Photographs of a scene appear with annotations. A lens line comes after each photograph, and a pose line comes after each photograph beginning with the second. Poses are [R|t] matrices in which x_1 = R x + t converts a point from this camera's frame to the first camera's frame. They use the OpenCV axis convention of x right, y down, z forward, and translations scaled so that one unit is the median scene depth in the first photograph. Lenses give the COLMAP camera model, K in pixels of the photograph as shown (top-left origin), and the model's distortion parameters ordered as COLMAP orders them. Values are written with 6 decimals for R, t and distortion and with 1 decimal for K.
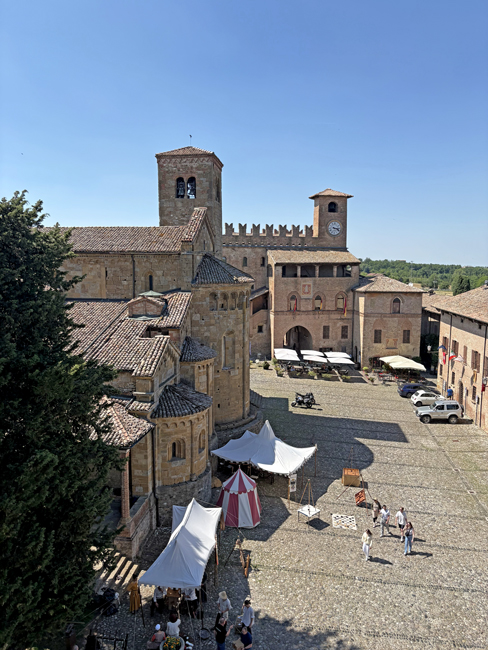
lens RADIAL K [[477.9, 0, 244.8], [0, 477.9, 307.1], [0, 0, 1]] dist [0.039919, -0.005682]
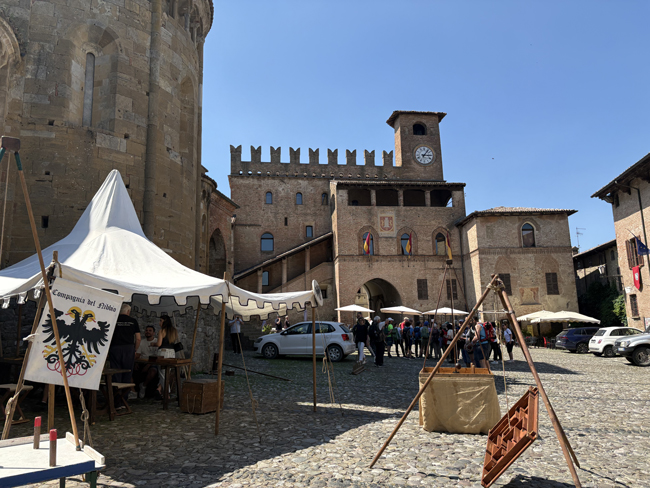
lens RADIAL K [[477.9, 0, 330.2], [0, 477.9, 230.6], [0, 0, 1]] dist [0.039919, -0.005682]
pose [[0.997728, -0.043919, -0.051094, 0.083311], [0.027115, 0.955963, -0.292231, 0.163313], [0.061679, 0.290182, 0.954982, 0.357808]]
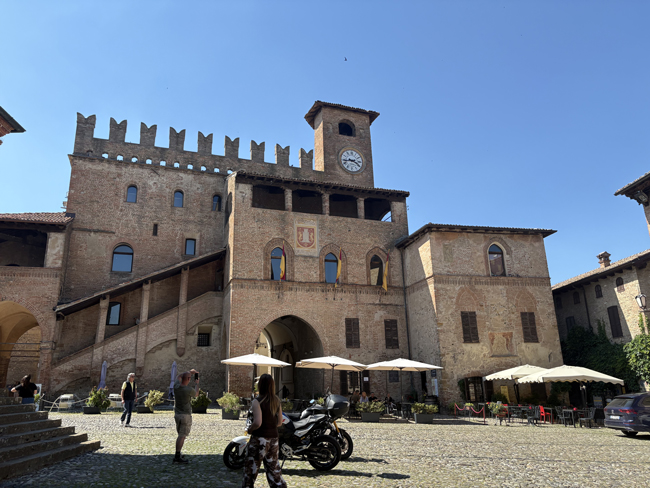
lens RADIAL K [[477.9, 0, 330.2], [0, 477.9, 230.6], [0, 0, 1]] dist [0.039919, -0.005682]
pose [[0.984642, 0.016842, 0.173773, 0.070752], [0.053012, 0.919499, -0.389501, 0.138784], [-0.166344, 0.392731, 0.904484, 0.566380]]
